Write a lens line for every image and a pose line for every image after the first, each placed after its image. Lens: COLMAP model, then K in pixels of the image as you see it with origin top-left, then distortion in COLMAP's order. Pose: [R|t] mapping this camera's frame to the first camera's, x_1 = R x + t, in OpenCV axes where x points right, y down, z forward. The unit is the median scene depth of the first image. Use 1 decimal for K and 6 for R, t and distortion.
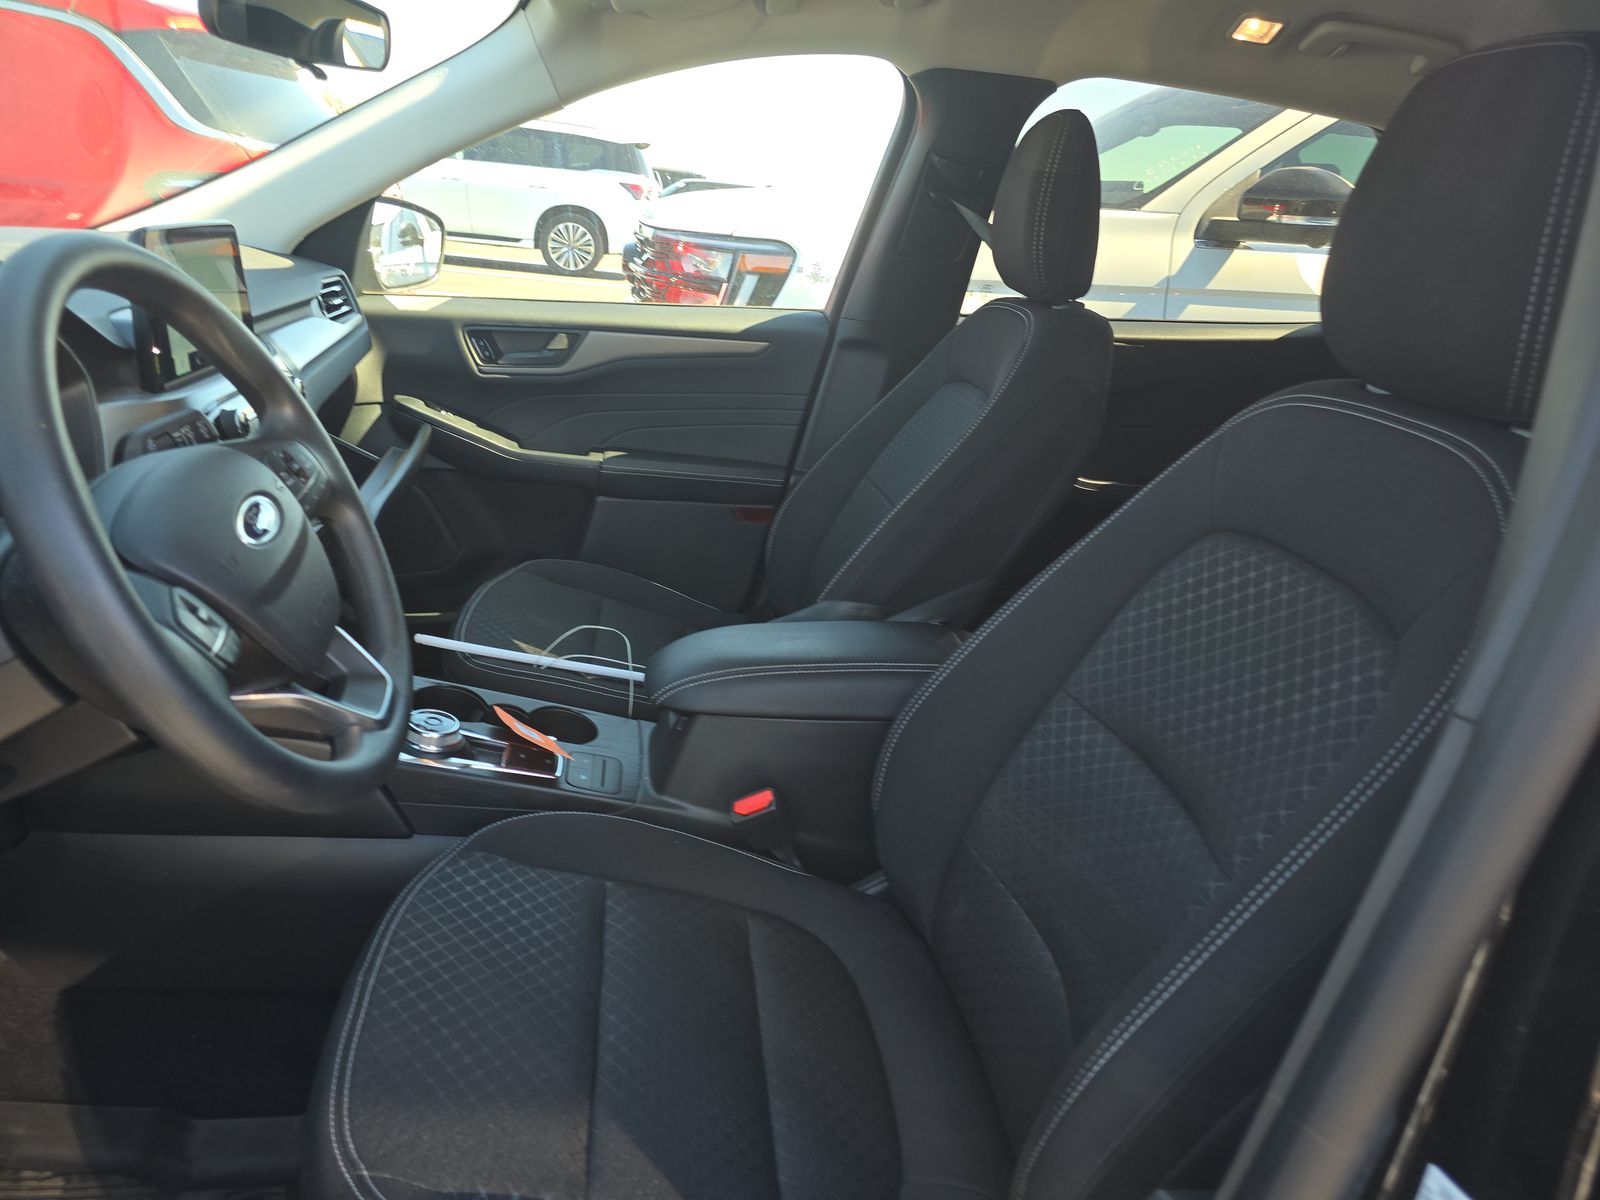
lens RADIAL K [[1105.1, 0, 803.0], [0, 1105.1, 593.9], [0, 0, 1]] dist [0.026265, -0.003841]
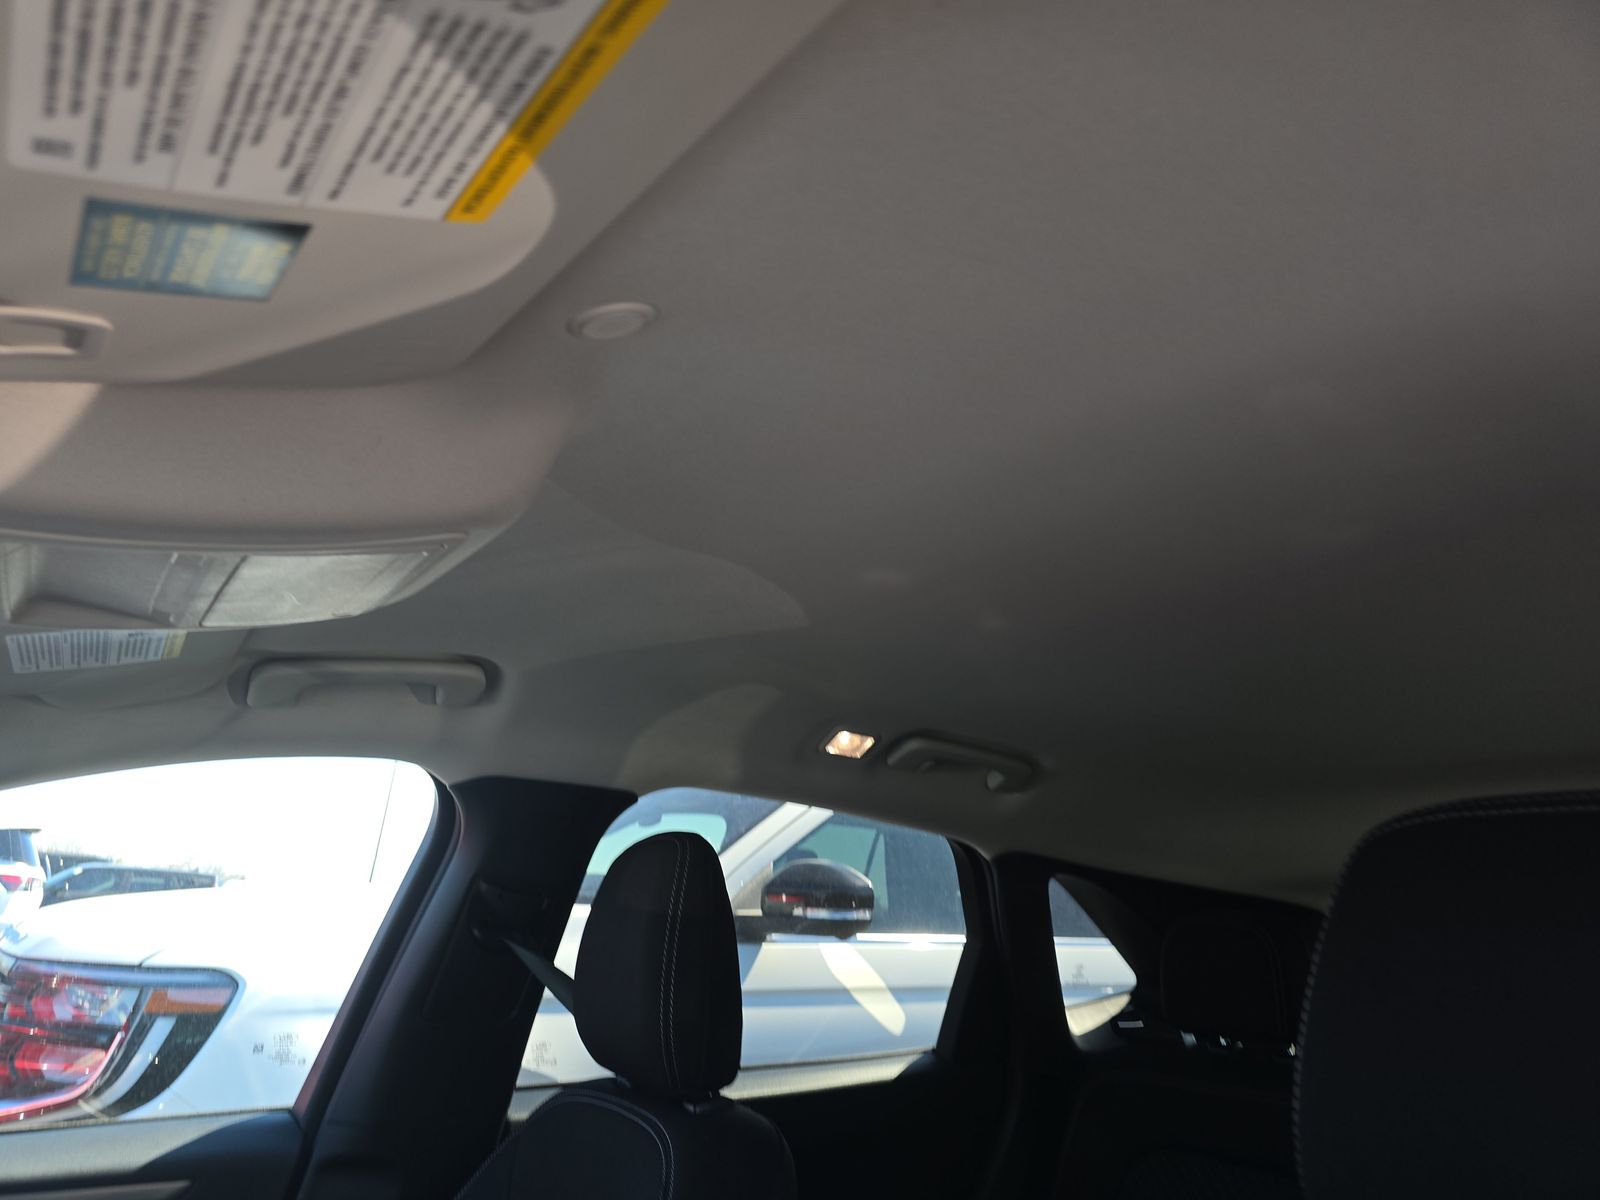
lens RADIAL K [[1105.1, 0, 803.0], [0, 1105.1, 593.9], [0, 0, 1]] dist [0.026265, -0.003841]
pose [[0.896072, 0.083905, 0.435907, -0.026391], [0.170974, 0.840983, -0.513338, -0.132360], [-0.409662, 0.534516, 0.739236, 0.247916]]
